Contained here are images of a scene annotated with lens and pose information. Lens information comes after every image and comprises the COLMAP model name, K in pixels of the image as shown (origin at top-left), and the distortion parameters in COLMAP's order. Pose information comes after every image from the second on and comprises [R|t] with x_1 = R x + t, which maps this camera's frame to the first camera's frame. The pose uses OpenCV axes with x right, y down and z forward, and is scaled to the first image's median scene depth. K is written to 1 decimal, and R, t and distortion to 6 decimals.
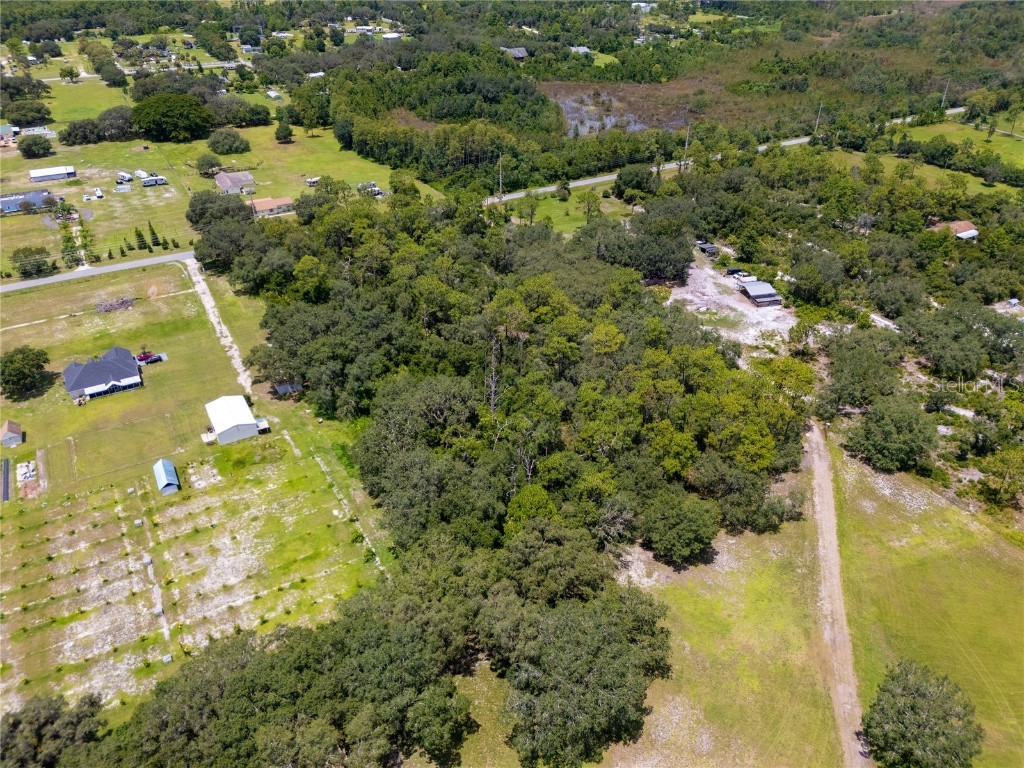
lens RADIAL K [[752.3, 0, 511.1], [0, 752.3, 378.1], [0, 0, 1]] dist [0.069269, -0.069540]
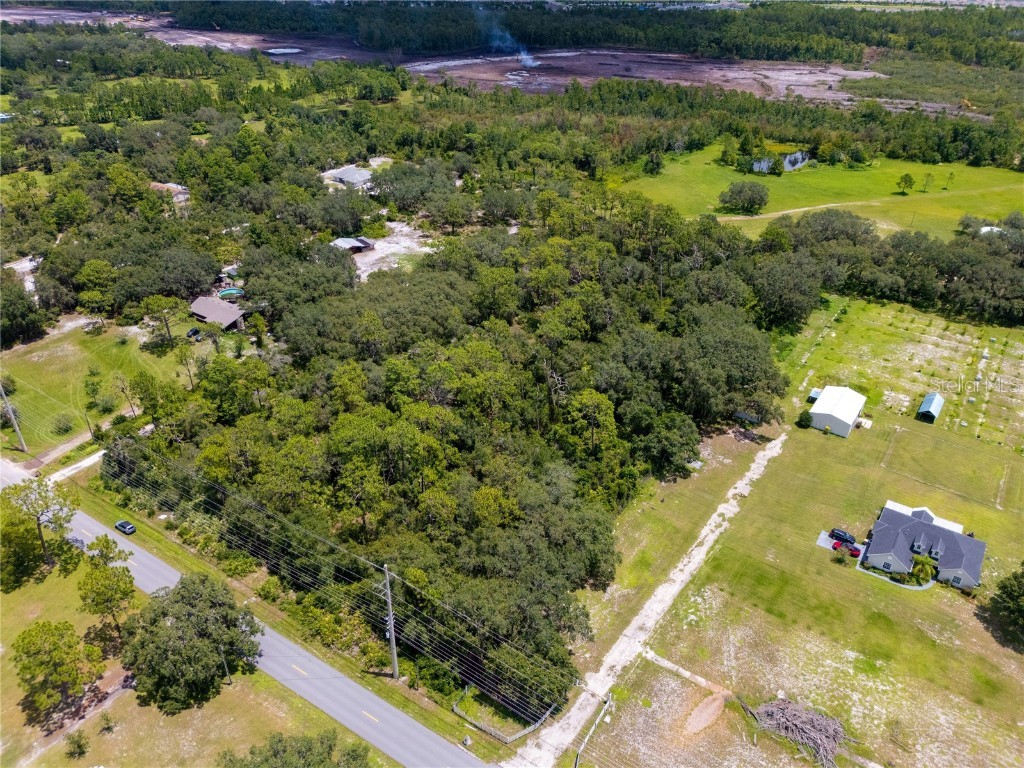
lens RADIAL K [[752.5, 0, 510.8], [0, 752.5, 384.0], [0, 0, 1]] dist [0.052961, -0.035509]
pose [[-0.428582, -0.471773, 0.770550, -0.713319], [0.467427, 0.614068, 0.635950, -0.594314], [-0.773194, 0.632733, -0.042659, 1.049022]]
